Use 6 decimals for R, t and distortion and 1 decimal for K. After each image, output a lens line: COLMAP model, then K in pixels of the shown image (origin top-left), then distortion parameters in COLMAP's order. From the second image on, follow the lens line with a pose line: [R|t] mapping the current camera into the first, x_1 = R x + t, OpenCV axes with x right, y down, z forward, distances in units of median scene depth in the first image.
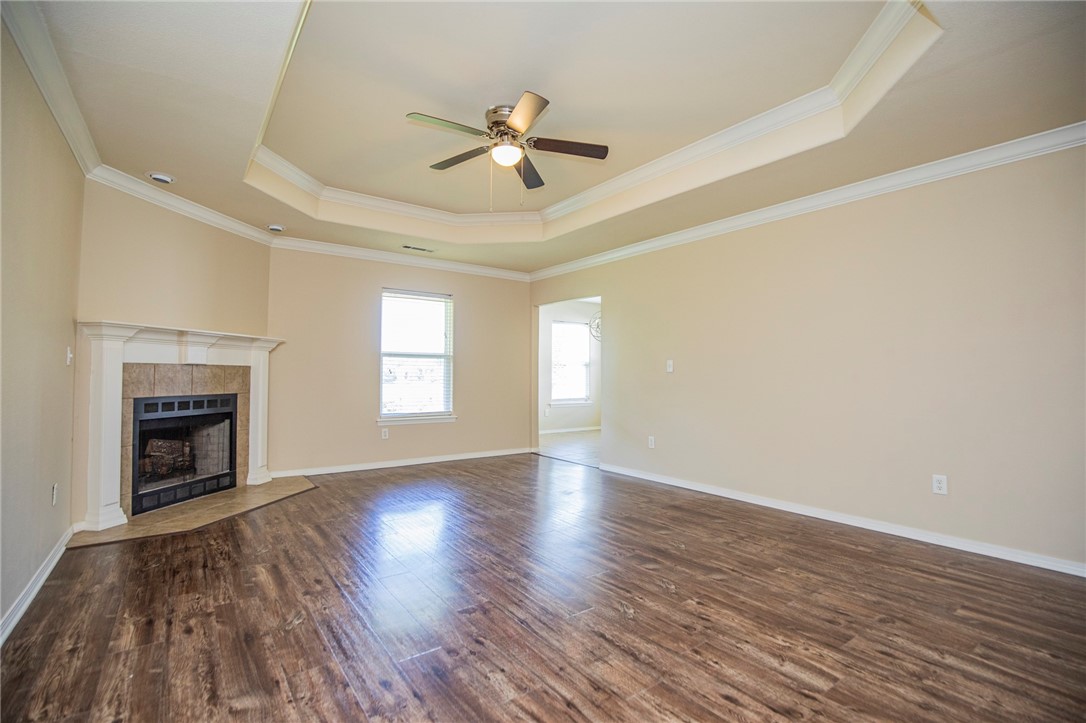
lens RADIAL K [[501.7, 0, 554.8], [0, 501.7, 358.2], [0, 0, 1]] dist [-0.028689, 0.000079]
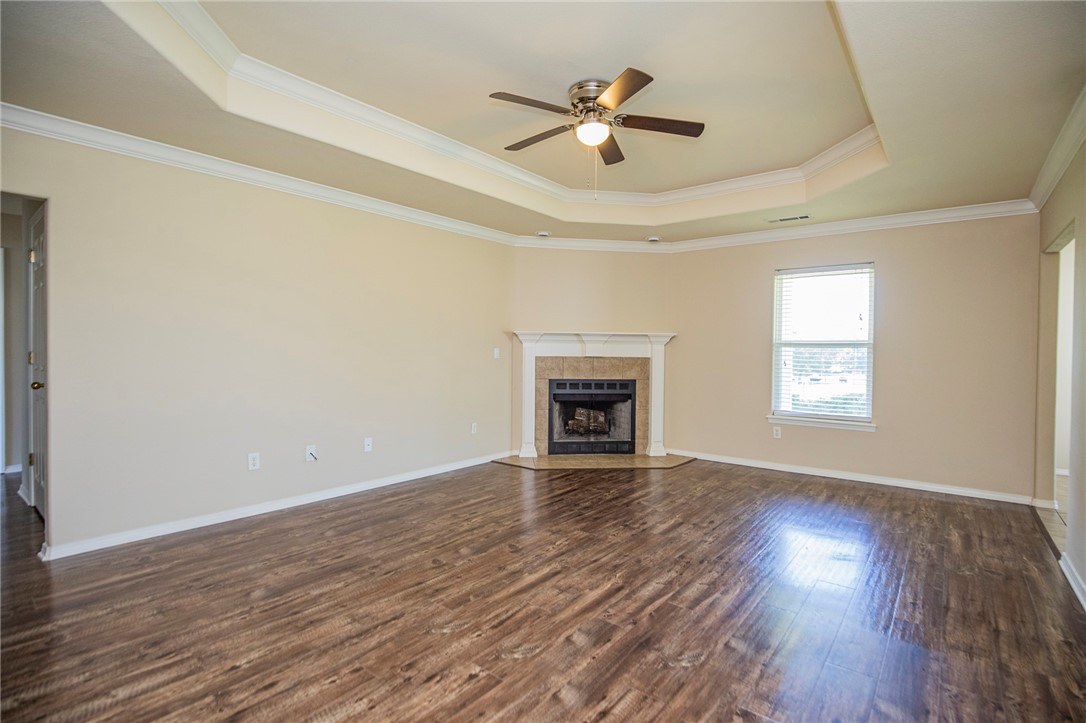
lens RADIAL K [[507.8, 0, 547.3], [0, 507.8, 357.1], [0, 0, 1]] dist [-0.025258, -0.000117]
pose [[0.254670, 0.007926, -0.966996, 0.687034], [0.022272, 0.999653, 0.014059, -0.010355], [0.966771, -0.025117, 0.254405, 0.588333]]
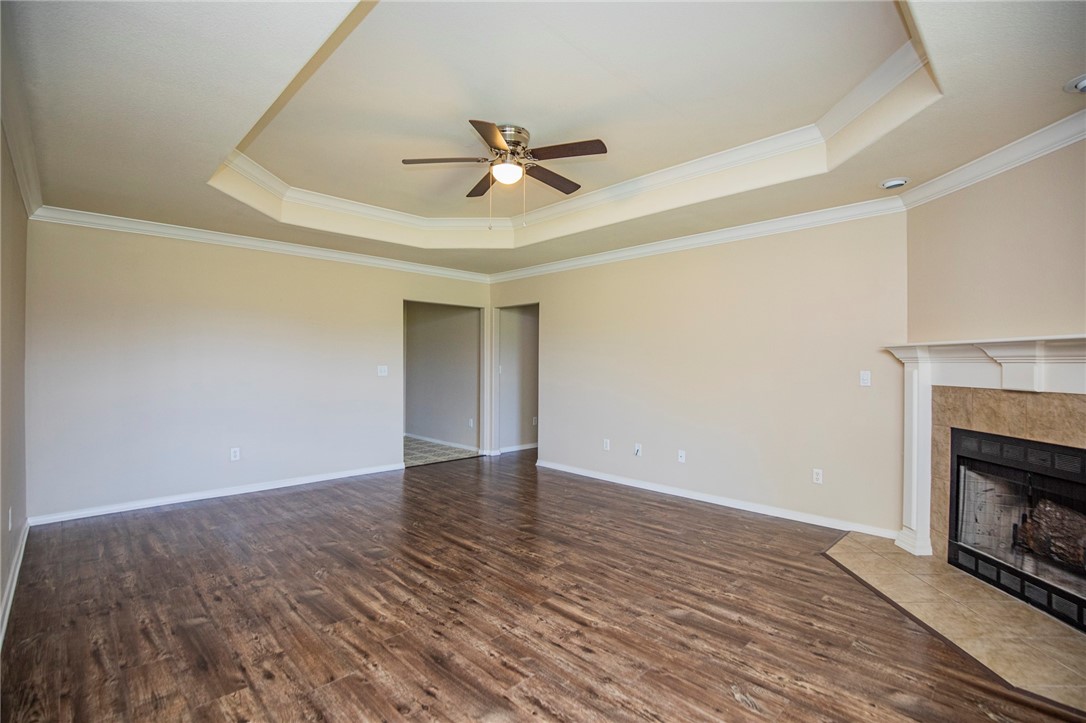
lens RADIAL K [[500.2, 0, 565.8], [0, 500.2, 363.9], [0, 0, 1]] dist [-0.027282, 0.001083]
pose [[-0.986041, -0.010249, -0.166186, -0.045088], [-0.005167, 0.999507, -0.030981, 0.000274], [0.166422, -0.029690, -0.985608, 1.737729]]
